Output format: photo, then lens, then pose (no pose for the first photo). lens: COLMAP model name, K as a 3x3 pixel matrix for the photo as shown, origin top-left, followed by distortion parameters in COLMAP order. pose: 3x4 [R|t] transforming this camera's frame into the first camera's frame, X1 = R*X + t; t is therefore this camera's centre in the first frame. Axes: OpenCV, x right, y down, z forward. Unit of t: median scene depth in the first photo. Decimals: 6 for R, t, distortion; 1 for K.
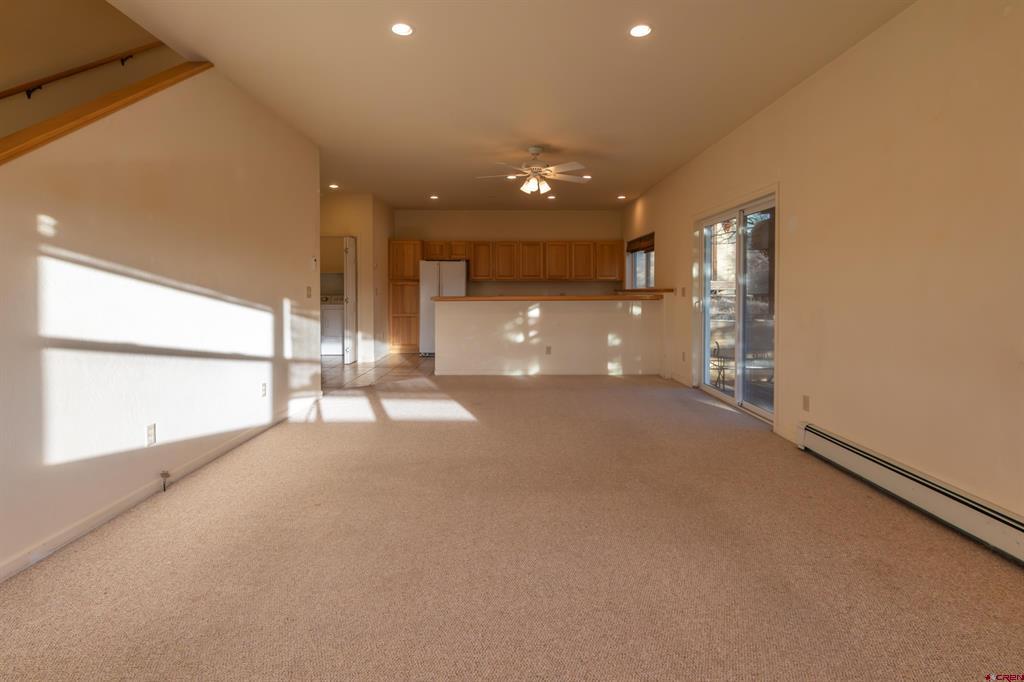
lens RADIAL K [[494.5, 0, 508.9], [0, 494.5, 299.9], [0, 0, 1]] dist [0.000097, -0.000174]
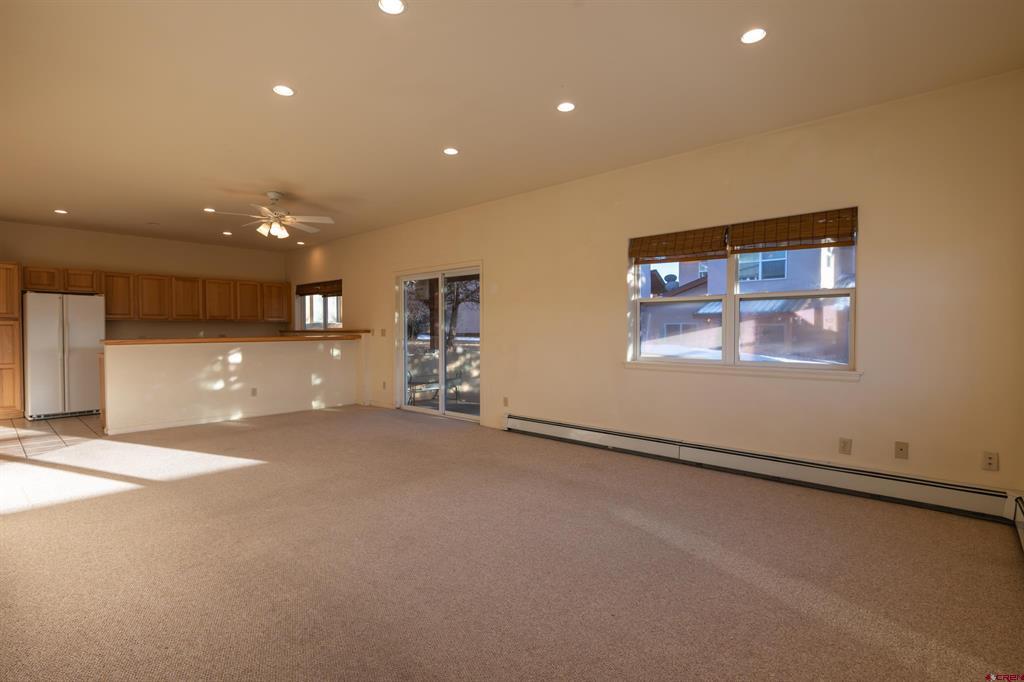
lens RADIAL K [[488.9, 0, 512.0], [0, 488.9, 341.0], [0, 0, 1]] dist [-0.000462, -0.000370]
pose [[0.668722, -0.016723, 0.743325, -0.349385], [0.016151, 0.999838, 0.007963, 0.000427], [-0.743337, 0.006680, 0.668883, -0.045145]]
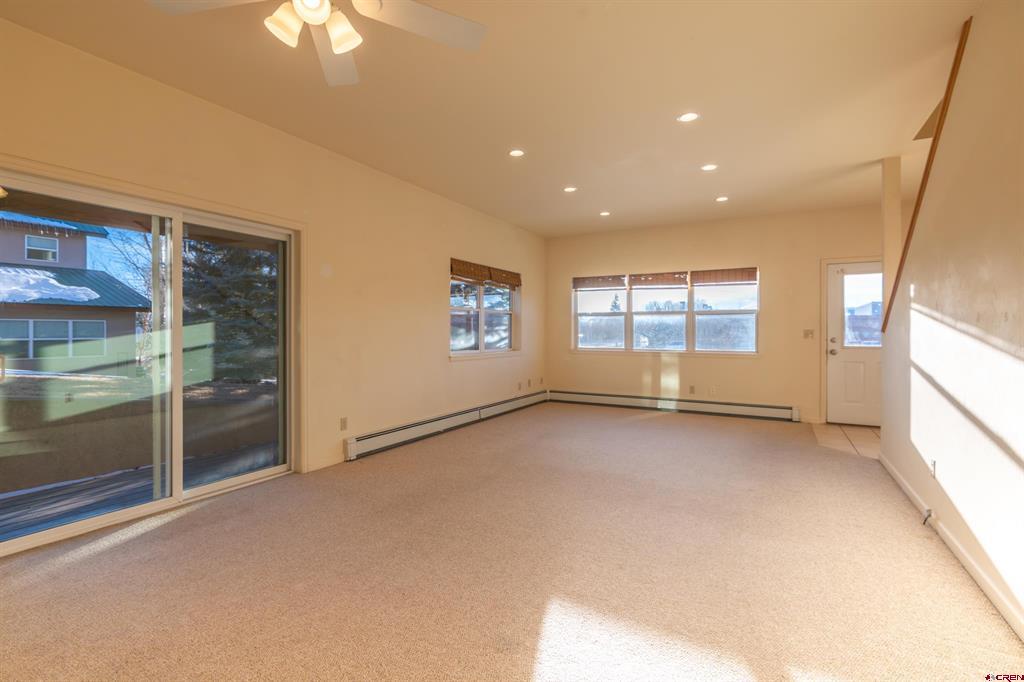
lens RADIAL K [[472.5, 0, 524.1], [0, 472.5, 339.2], [0, 0, 1]] dist [-0.000110, -0.000097]
pose [[-0.886743, -0.007553, 0.462201, -0.203252], [0.006810, 0.999545, 0.029399, -0.017448], [-0.462212, 0.029217, -0.886288, 1.129934]]
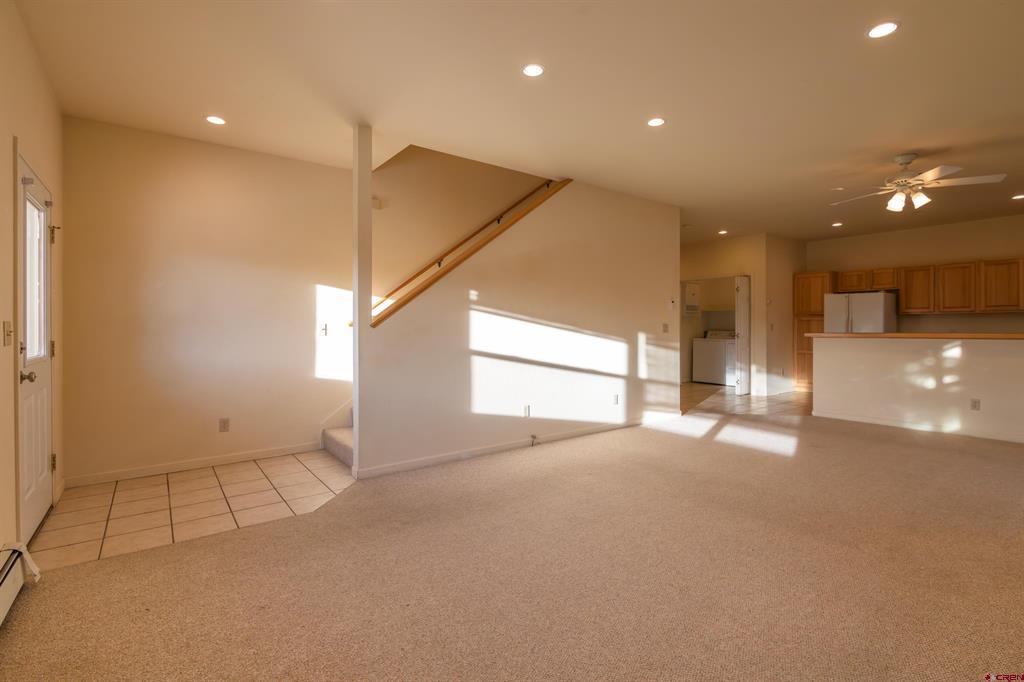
lens RADIAL K [[474.2, 0, 516.4], [0, 474.2, 326.5], [0, 0, 1]] dist [-0.000826, -0.000618]
pose [[0.597320, -0.003109, -0.801997, 0.280898], [-0.011712, 0.999852, -0.012599, 0.000448], [0.801917, 0.016919, 0.597195, -0.007240]]
